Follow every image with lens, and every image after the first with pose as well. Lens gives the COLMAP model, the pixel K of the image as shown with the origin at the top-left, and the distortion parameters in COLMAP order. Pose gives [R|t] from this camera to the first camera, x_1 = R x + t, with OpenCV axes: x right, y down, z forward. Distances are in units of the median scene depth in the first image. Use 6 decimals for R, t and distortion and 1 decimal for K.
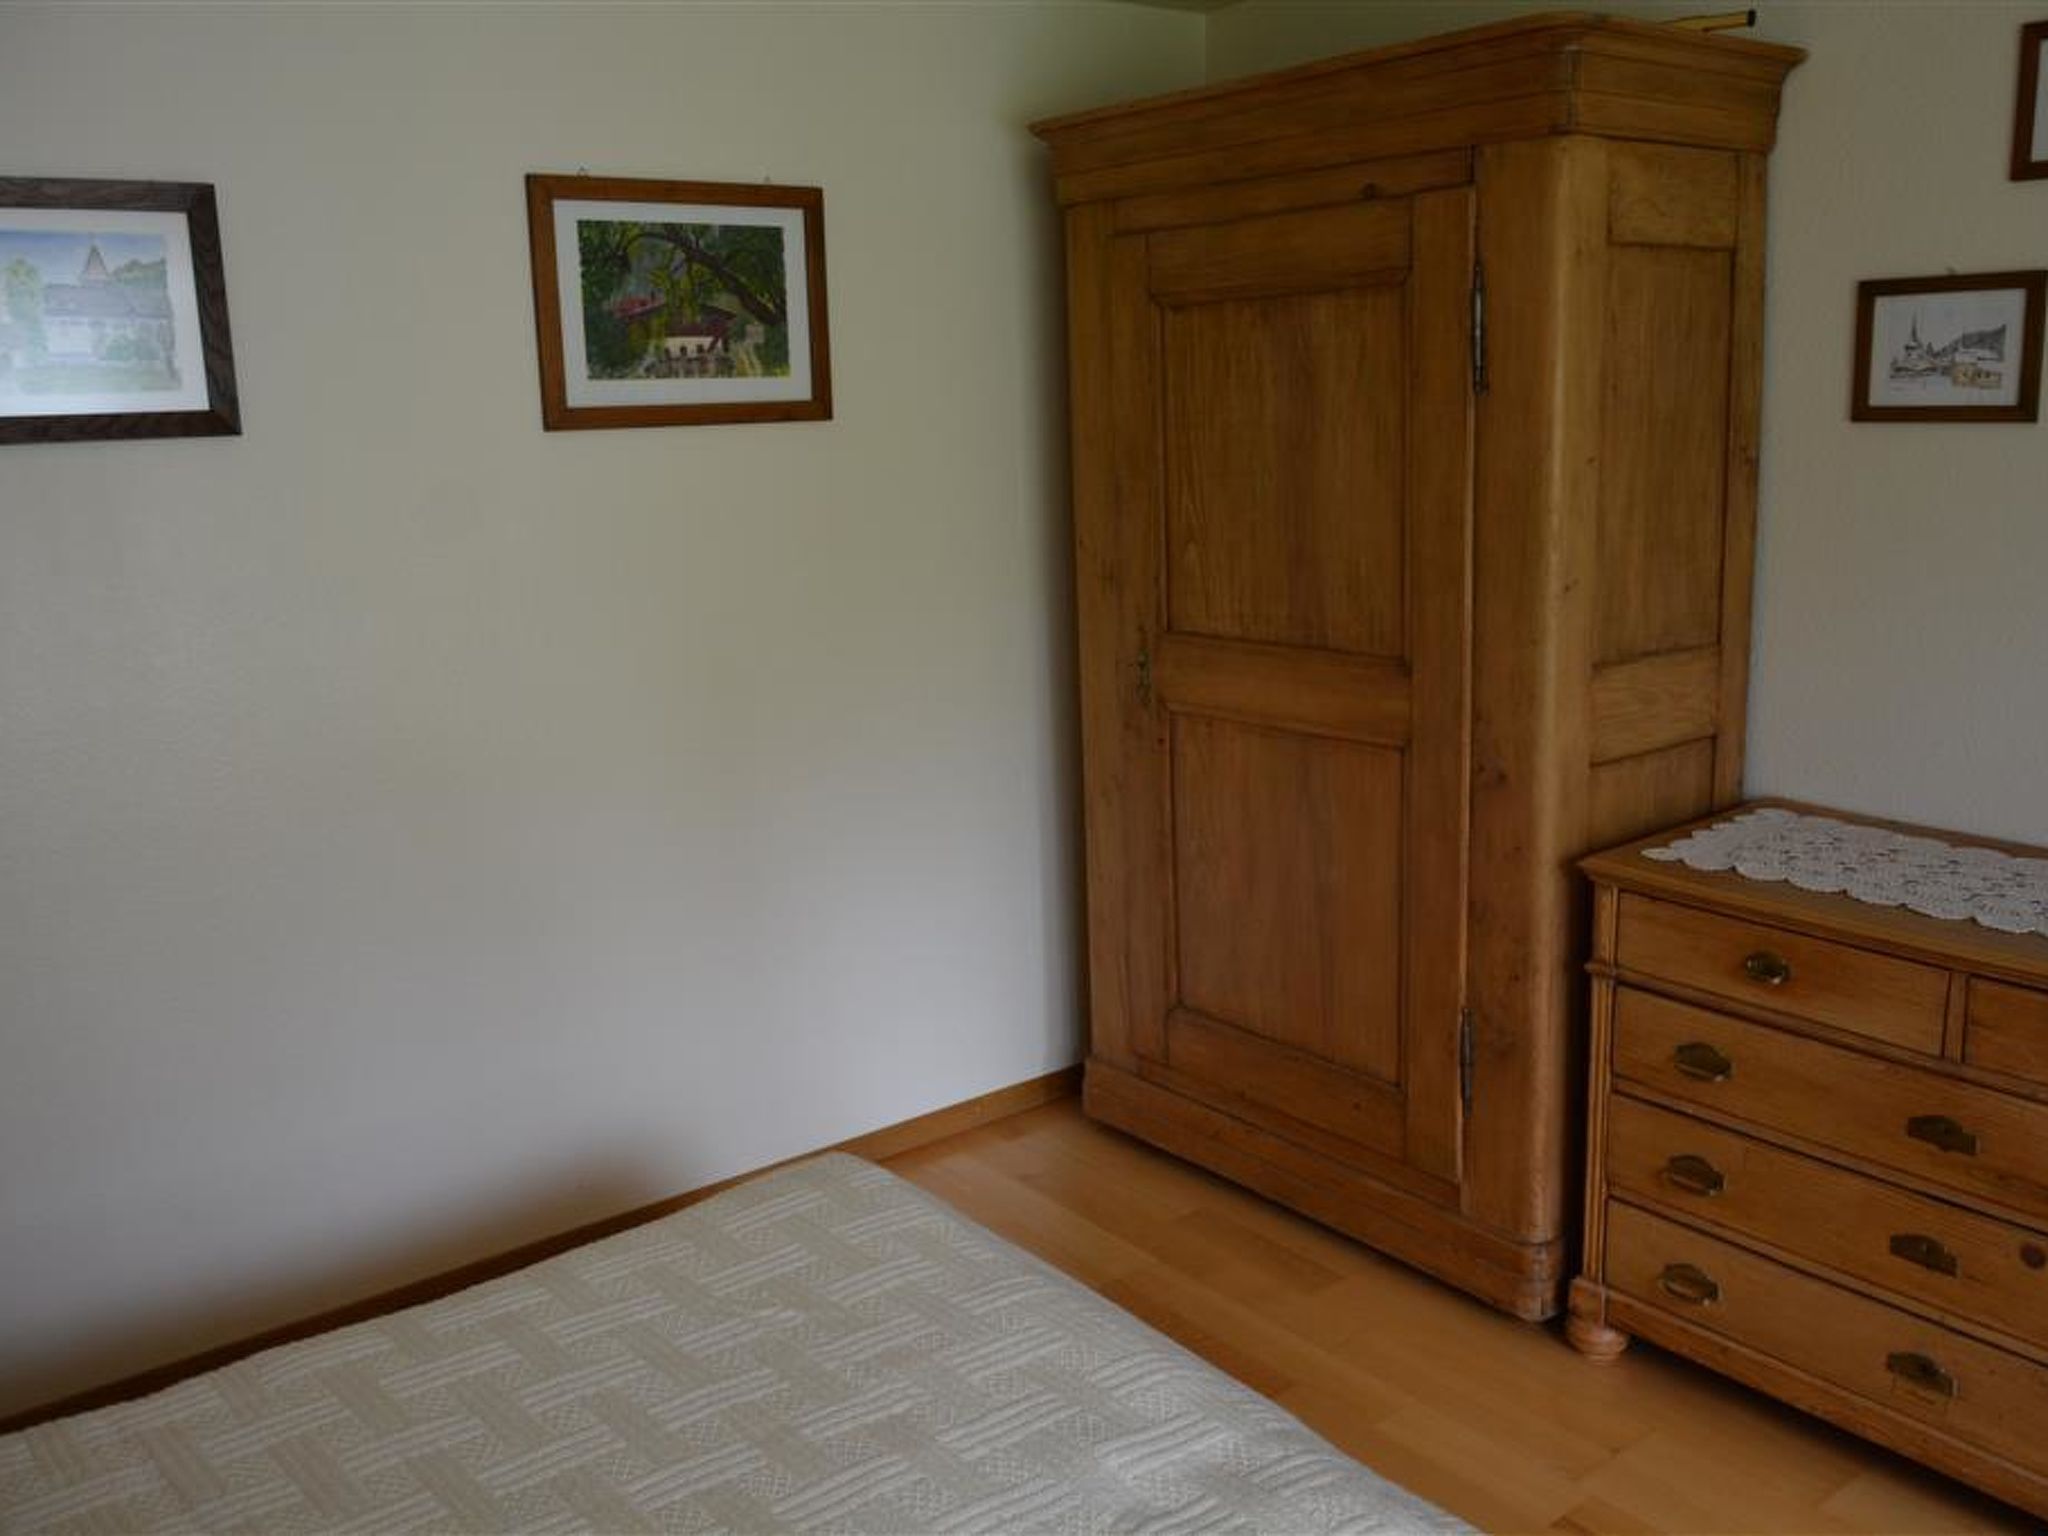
lens RADIAL K [[1734.4, 0, 1047.9], [0, 1734.4, 779.3], [0, 0, 1]] dist [-0.062854, 0.013917]
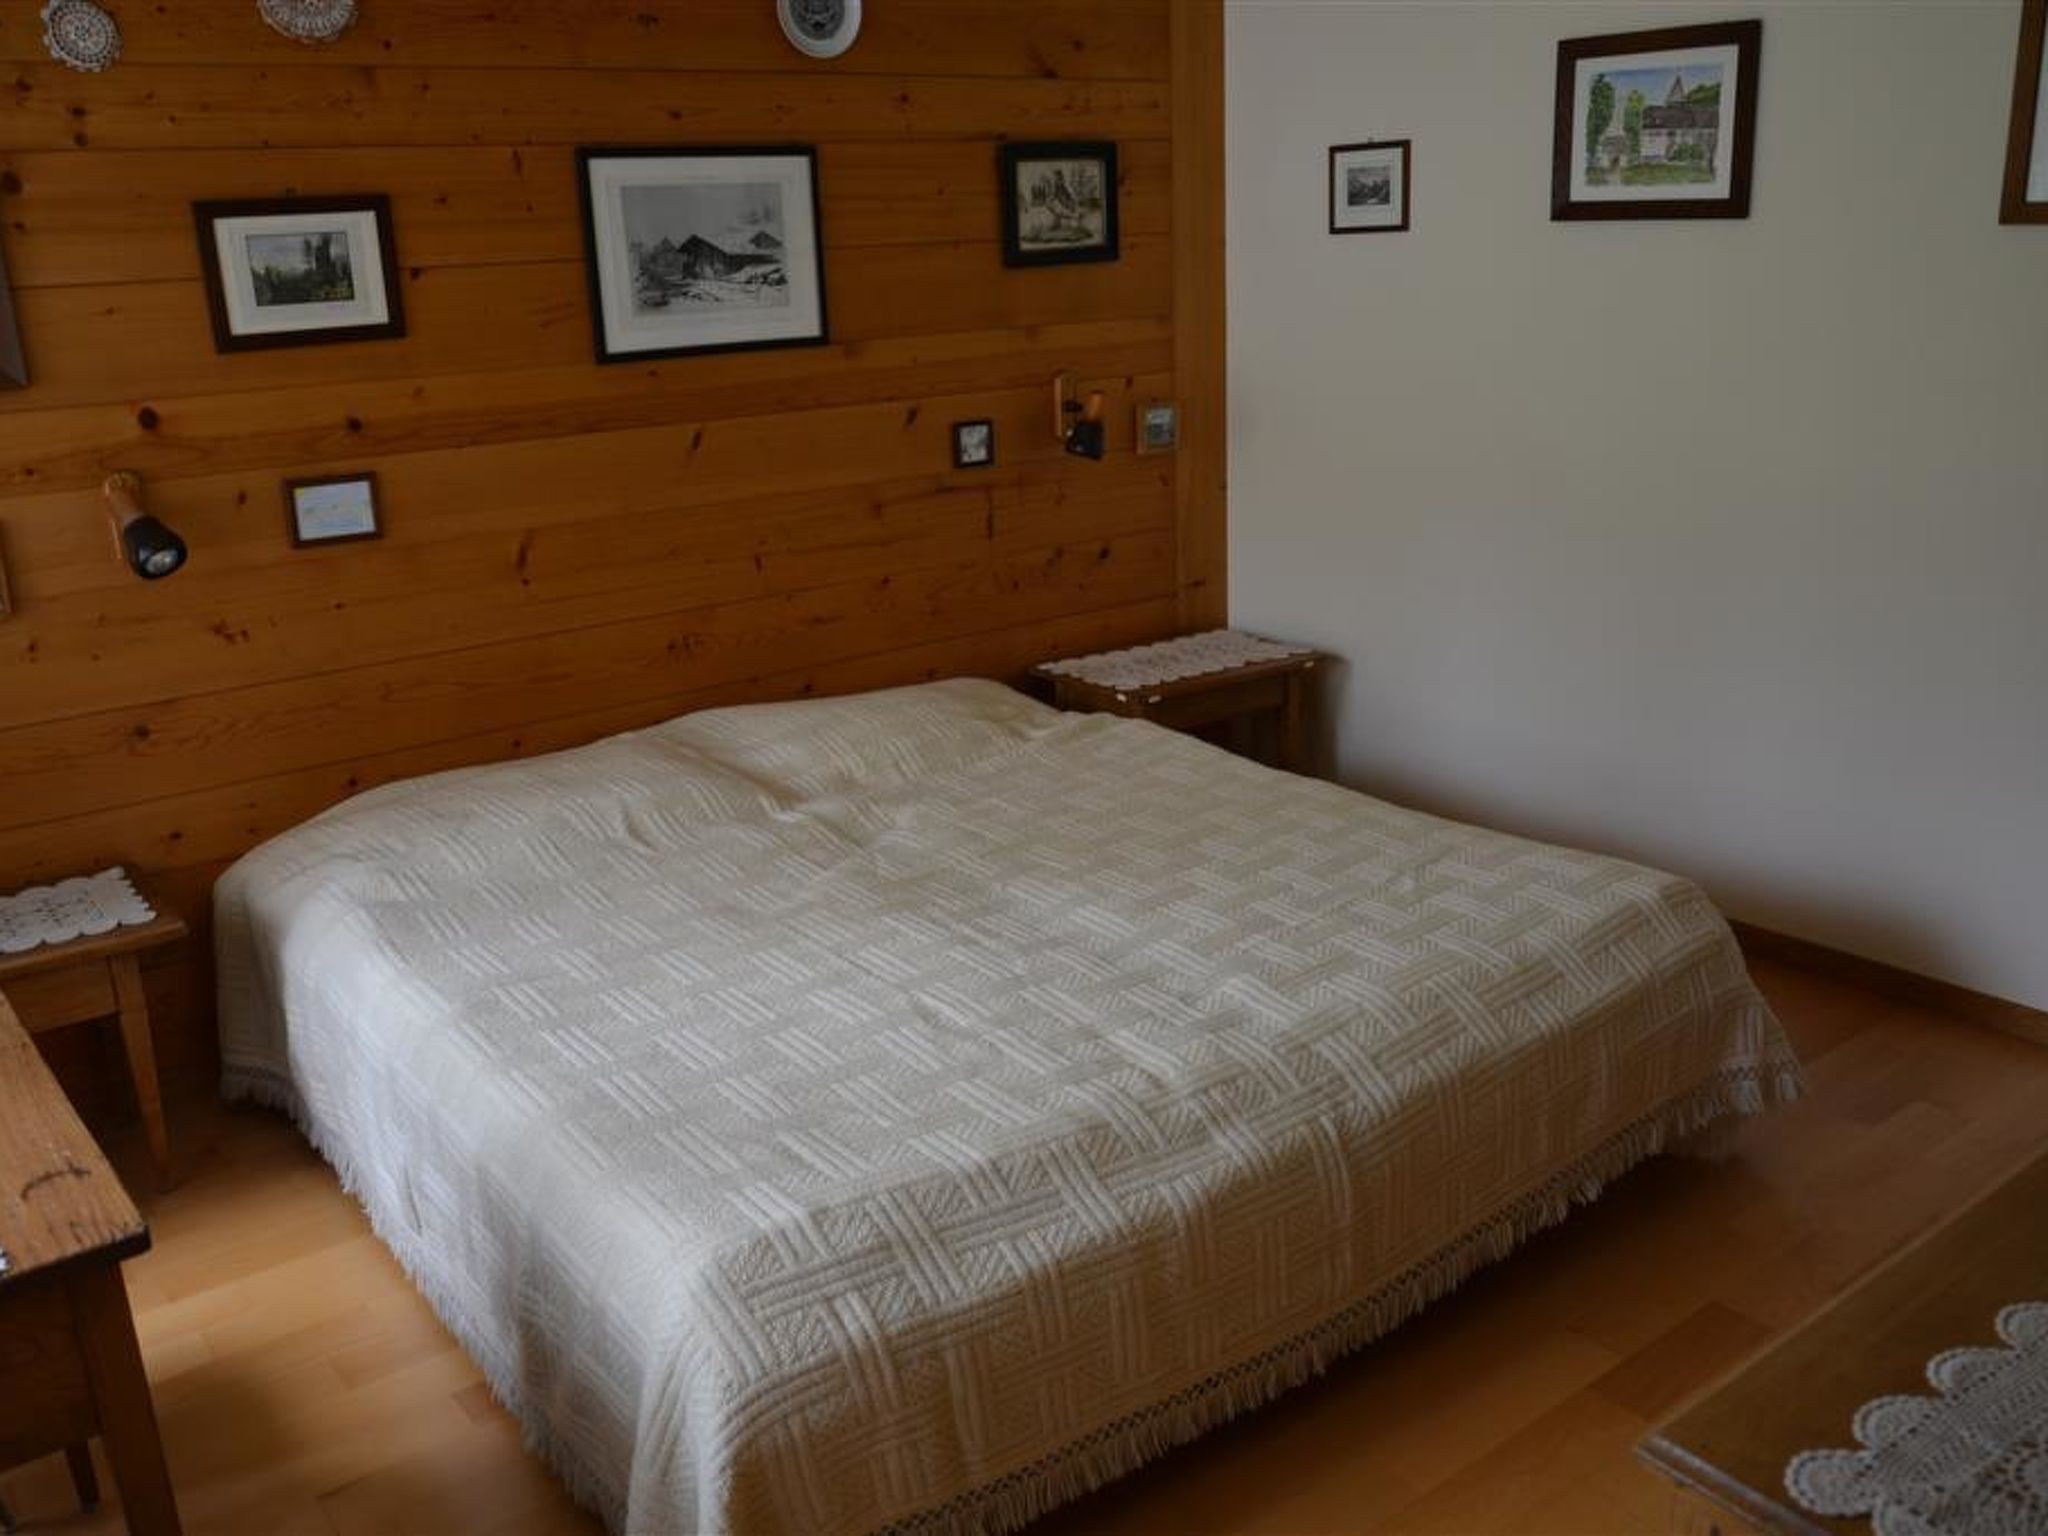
lens RADIAL K [[1734.4, 0, 1047.9], [0, 1734.4, 779.3], [0, 0, 1]] dist [-0.062854, 0.013917]
pose [[-0.004755, 0.319528, -0.947565, 0.945212], [-0.193147, 0.929439, 0.314385, -0.120834], [0.981158, 0.184514, 0.057296, 0.528071]]
